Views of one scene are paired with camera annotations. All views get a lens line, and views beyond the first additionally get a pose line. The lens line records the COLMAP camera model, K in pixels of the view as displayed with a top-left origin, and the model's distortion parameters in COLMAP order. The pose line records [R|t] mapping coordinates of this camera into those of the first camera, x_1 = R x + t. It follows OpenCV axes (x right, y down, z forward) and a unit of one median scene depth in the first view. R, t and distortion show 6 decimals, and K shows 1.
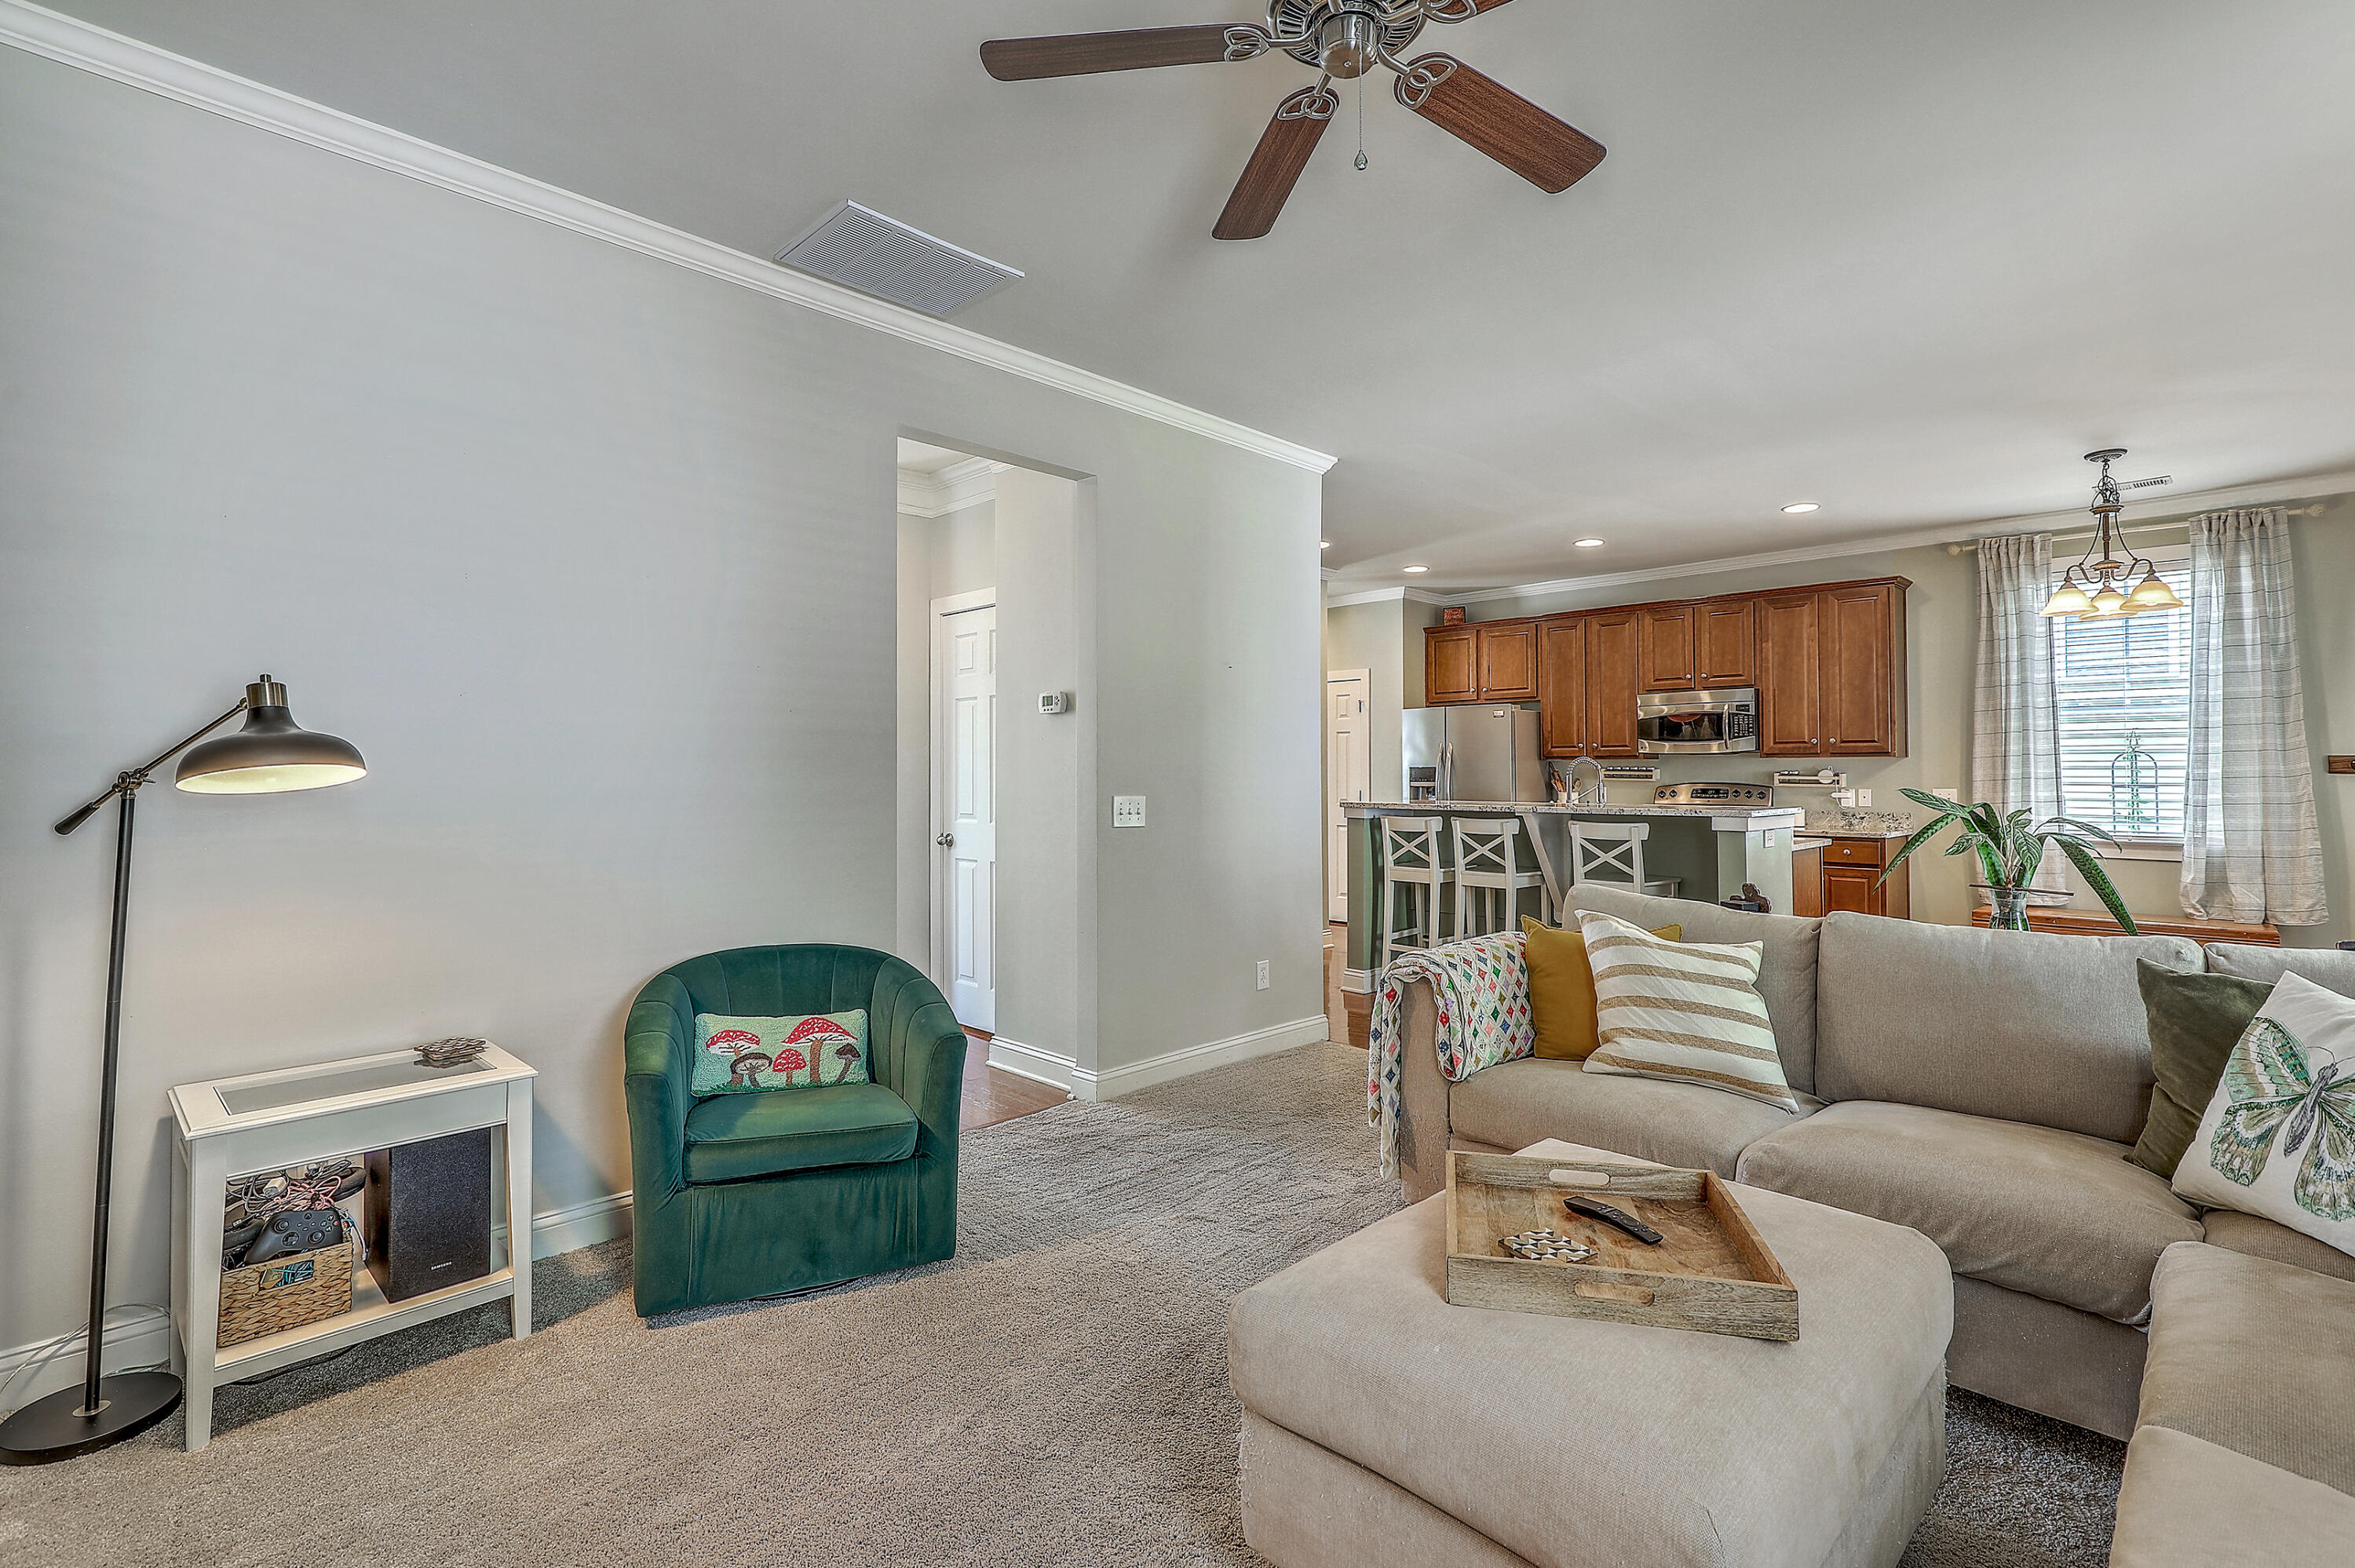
lens RADIAL K [[1074.4, 0, 1182.2], [0, 1074.4, 753.4], [0, 0, 1]] dist [-0.001287, -0.000171]
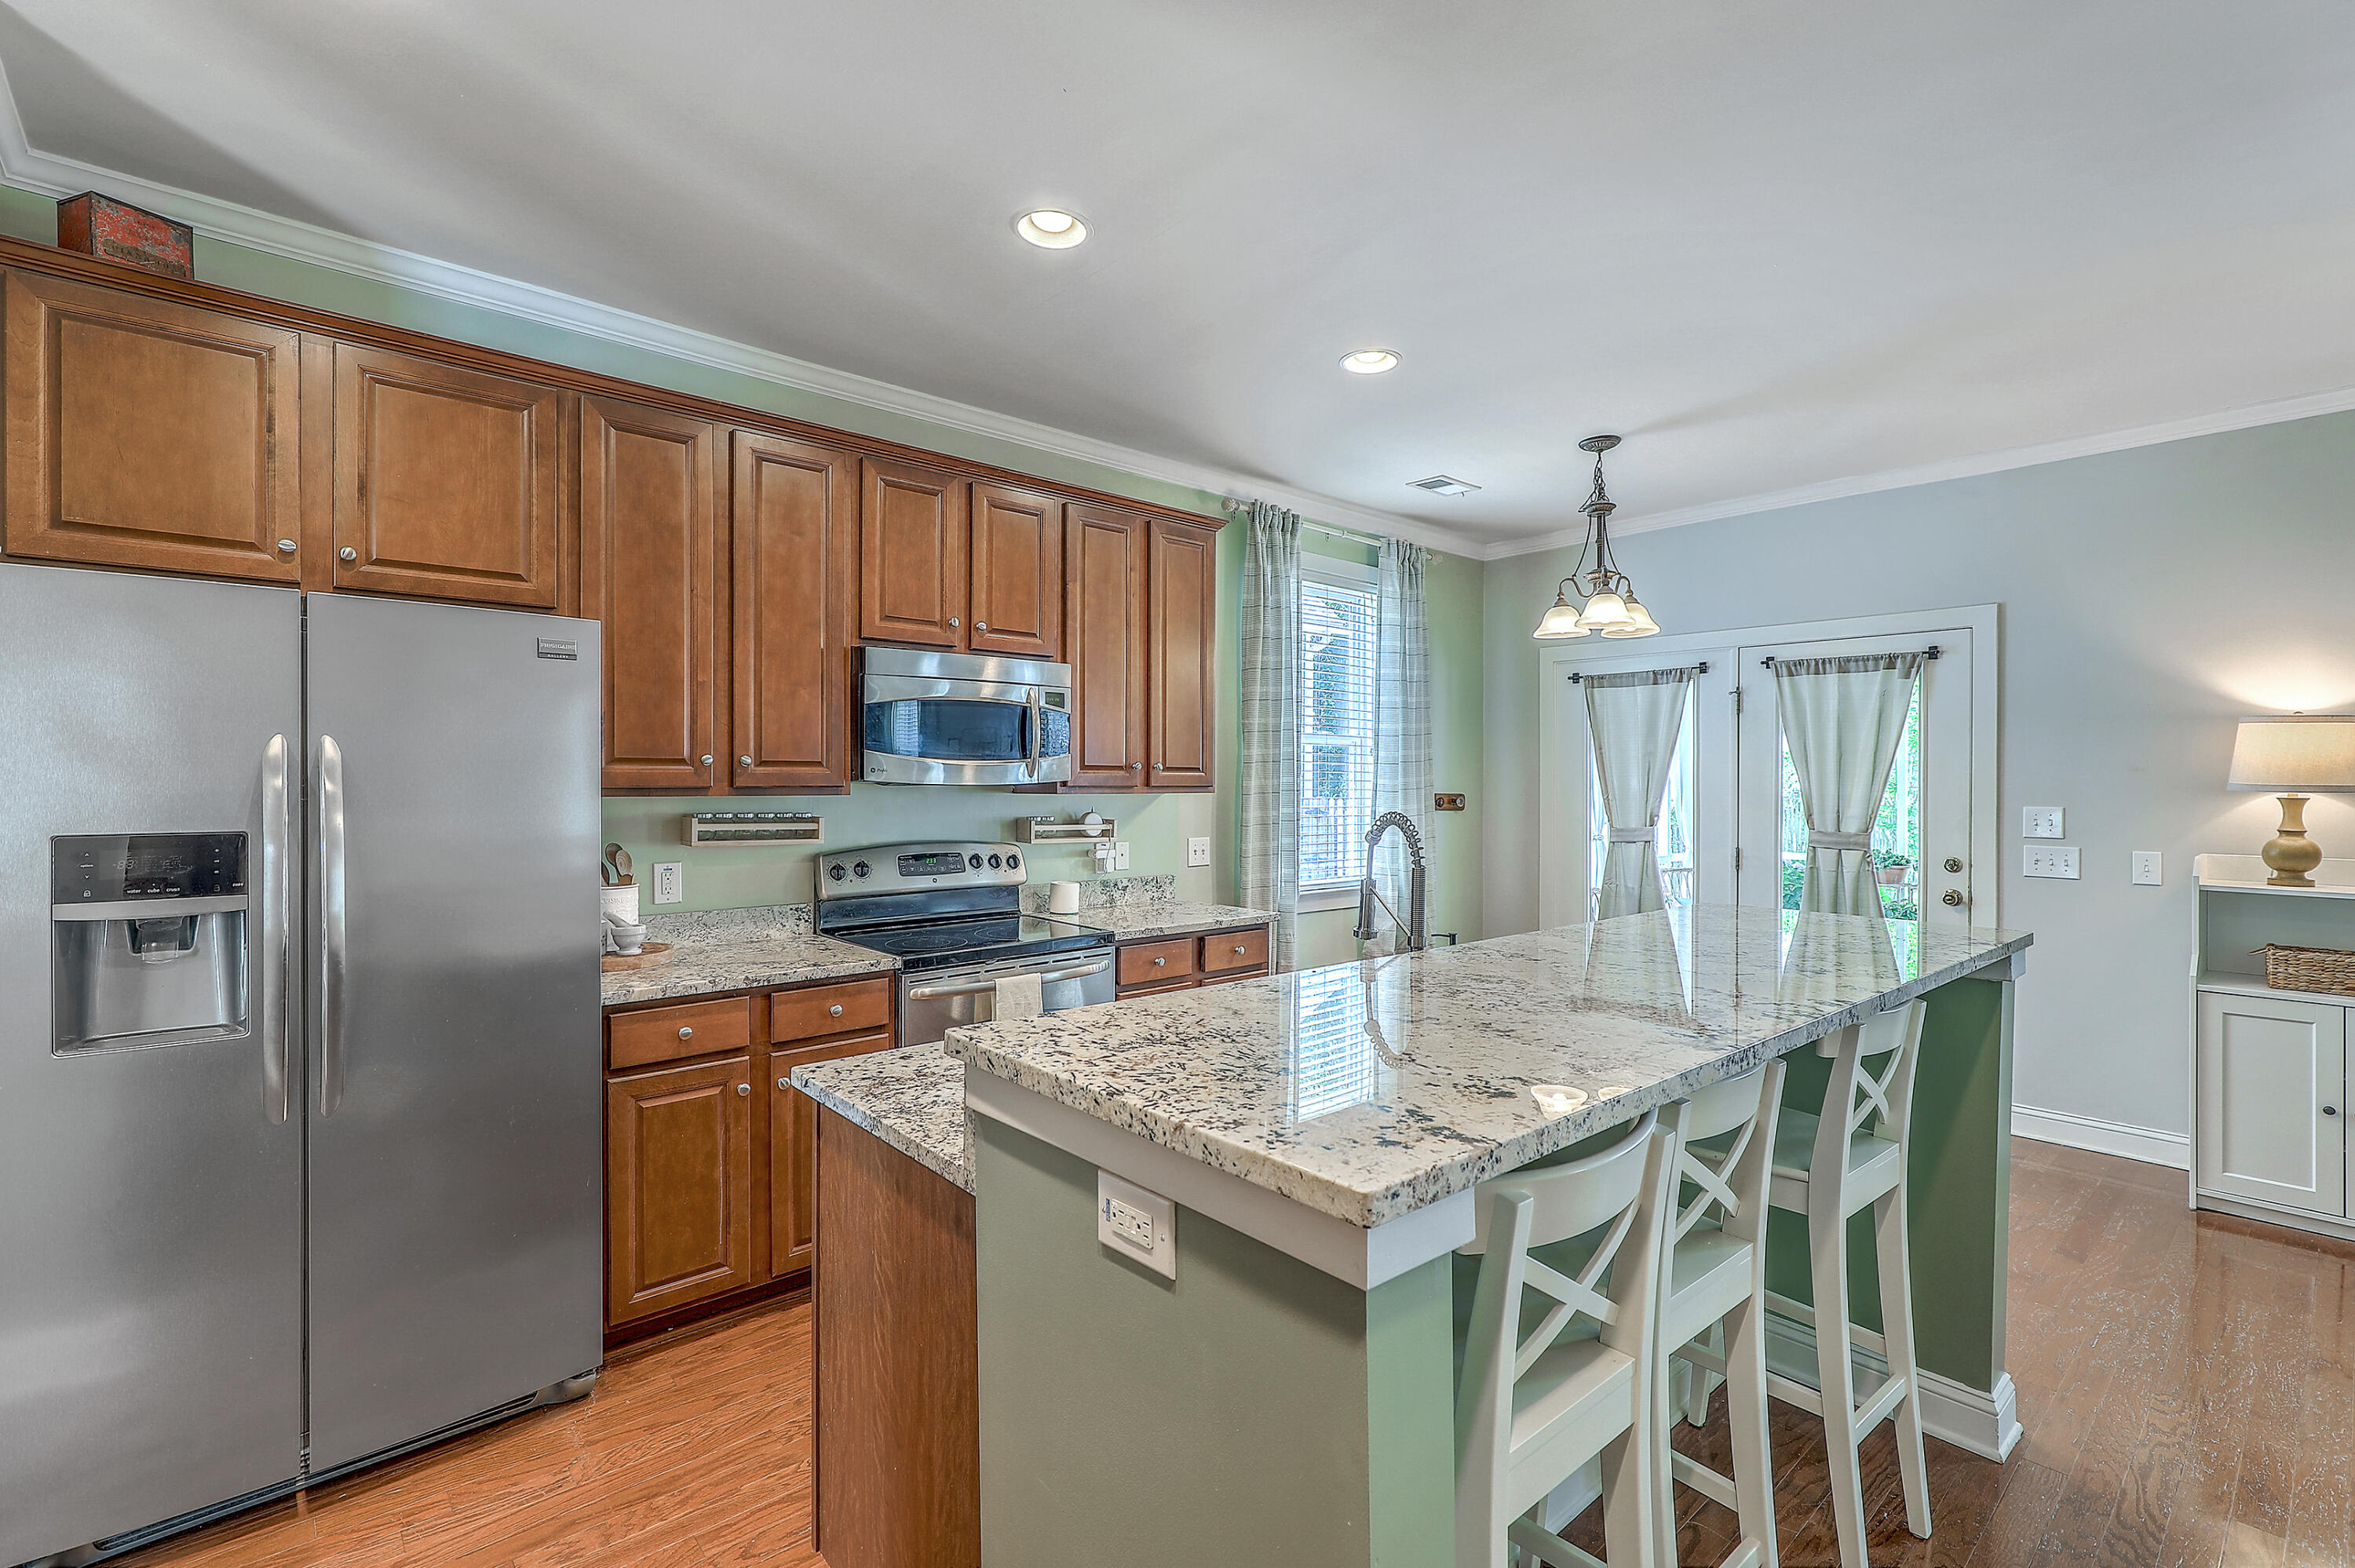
lens RADIAL K [[1055.7, 0, 1187.9], [0, 1055.7, 780.1], [0, 0, 1]] dist [-0.001267, -0.000147]
pose [[0.054893, 0.000368, 0.998492, 0.012593], [-0.024993, 0.999687, 0.001005, -0.005533], [-0.998179, -0.025011, 0.054885, 0.959595]]
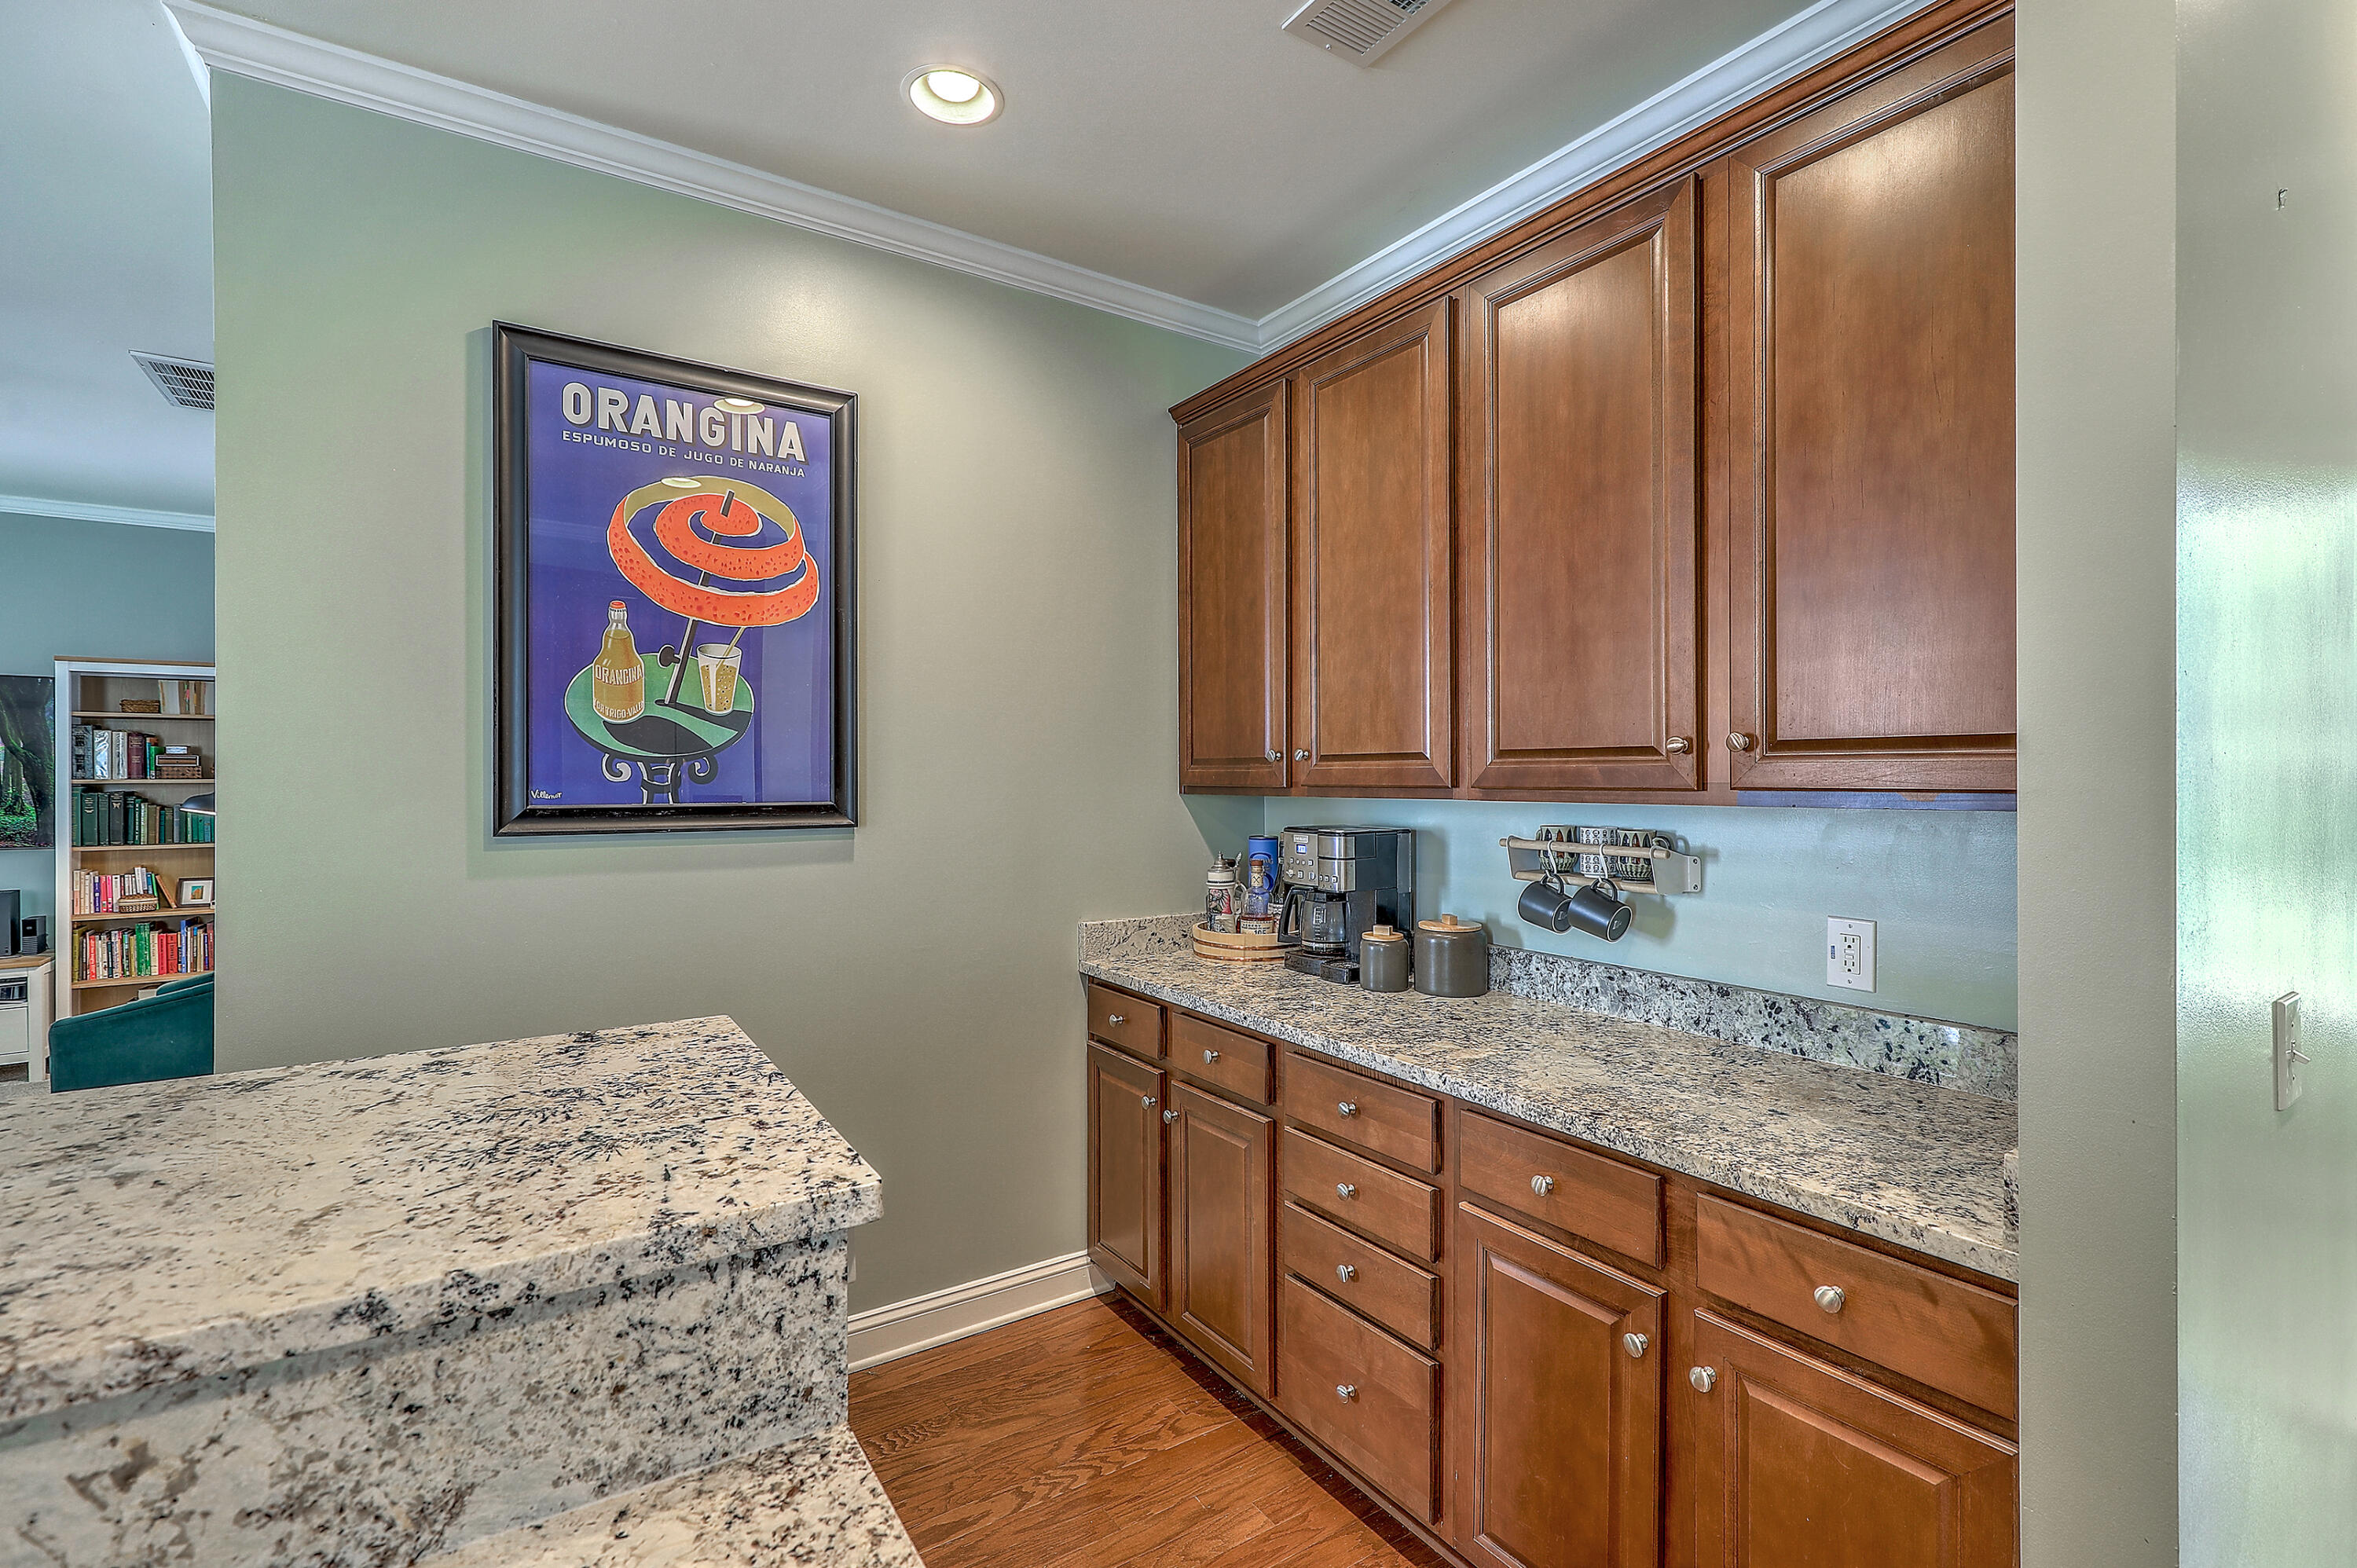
lens RADIAL K [[1056.7, 0, 1188.9], [0, 1056.7, 780.1], [0, 0, 1]] dist [-0.001267, -0.000147]
pose [[-0.189887, 0.002006, -0.981804, 0.327226], [0.022480, 0.999745, -0.002305, -0.002148], [0.981549, -0.022509, -0.189884, 1.076154]]
